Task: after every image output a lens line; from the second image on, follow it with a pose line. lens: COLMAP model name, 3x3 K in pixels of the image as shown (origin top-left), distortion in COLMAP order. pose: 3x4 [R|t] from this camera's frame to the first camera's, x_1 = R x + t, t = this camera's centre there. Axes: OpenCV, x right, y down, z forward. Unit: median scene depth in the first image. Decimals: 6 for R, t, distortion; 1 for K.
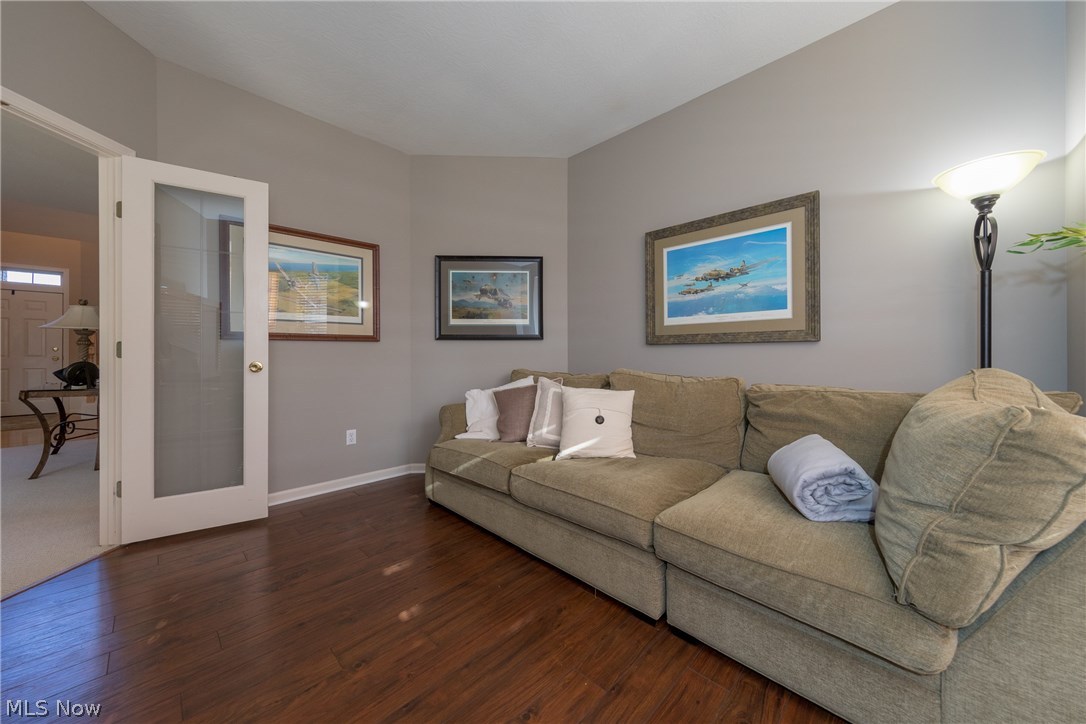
lens RADIAL K [[395.4, 0, 549.9], [0, 395.4, 353.0], [0, 0, 1]] dist [0.001132, 0.000258]
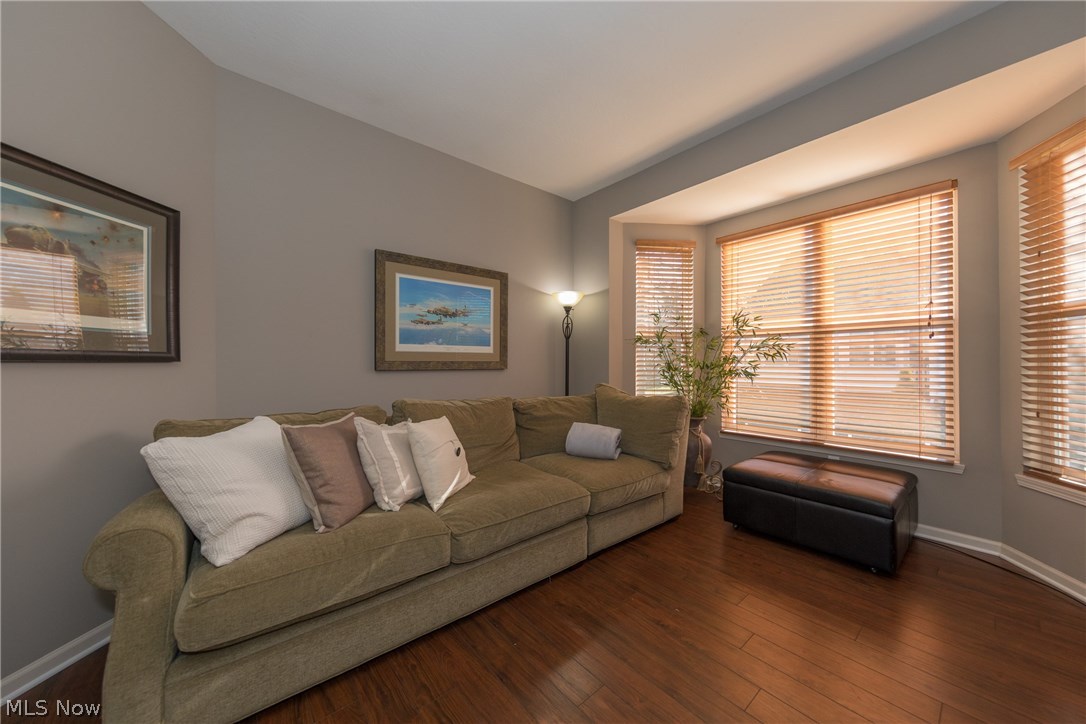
lens RADIAL K [[395.4, 0, 548.5], [0, 395.4, 364.2], [0, 0, 1]] dist [0.001132, 0.000258]
pose [[0.068031, 0.000021, 0.997683, -0.736507], [-0.000240, 1.000000, -0.000005, -0.041170], [-0.997683, -0.000239, 0.068031, 0.612884]]
